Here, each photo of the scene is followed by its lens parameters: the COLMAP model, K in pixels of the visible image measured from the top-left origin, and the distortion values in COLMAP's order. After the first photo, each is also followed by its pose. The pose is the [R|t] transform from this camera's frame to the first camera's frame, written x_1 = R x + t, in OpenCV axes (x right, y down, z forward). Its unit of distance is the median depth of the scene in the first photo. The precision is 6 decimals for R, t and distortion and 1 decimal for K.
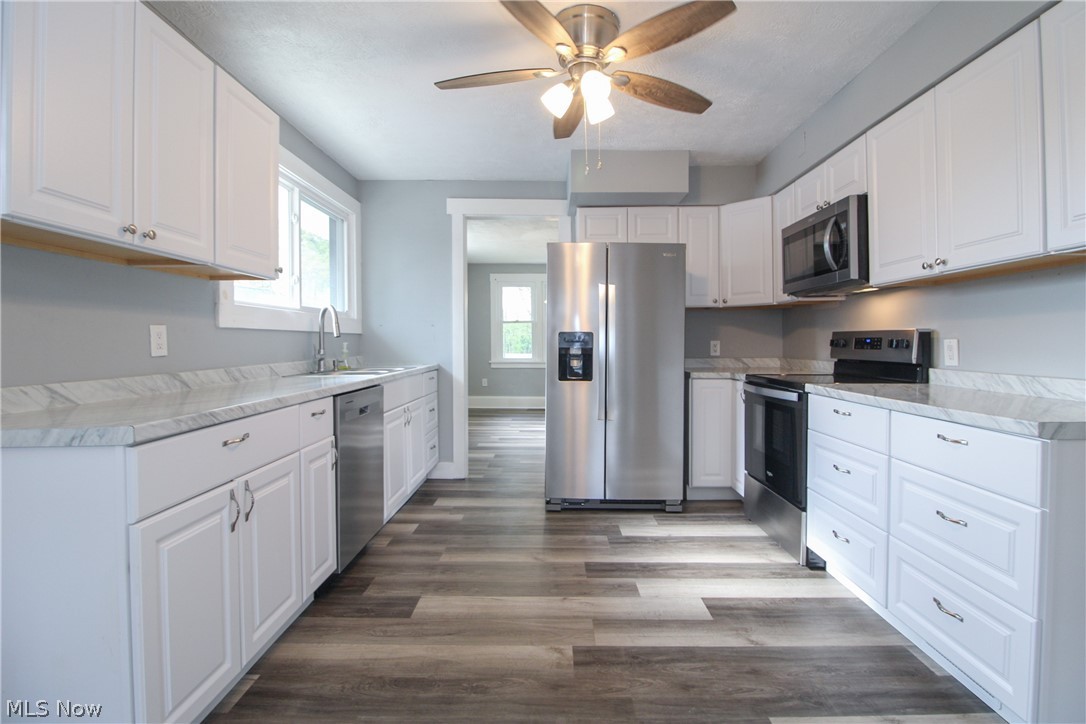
lens RADIAL K [[512.5, 0, 541.2], [0, 512.5, 353.8], [0, 0, 1]] dist [-0.003563, -0.010092]
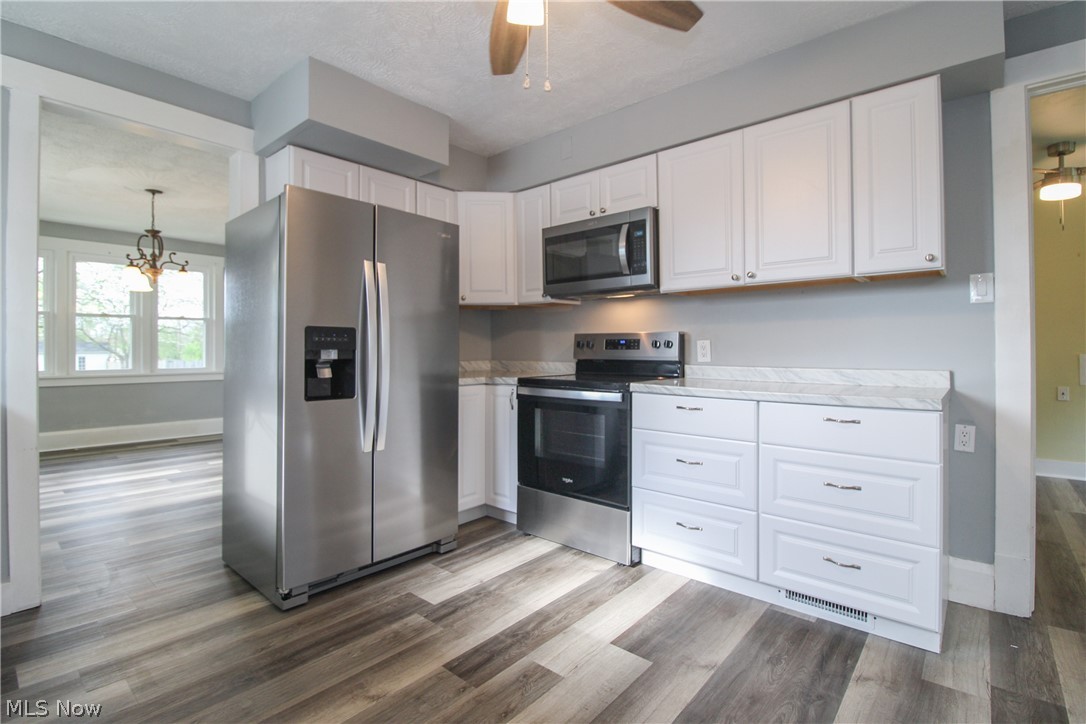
lens RADIAL K [[512.5, 0, 549.9], [0, 512.5, 345.9], [0, 0, 1]] dist [-0.003563, -0.010092]
pose [[0.638632, 0.001852, 0.769510, -0.317132], [0.017915, 0.999690, -0.017275, -0.000405], [-0.769304, 0.024818, 0.638401, 0.416952]]
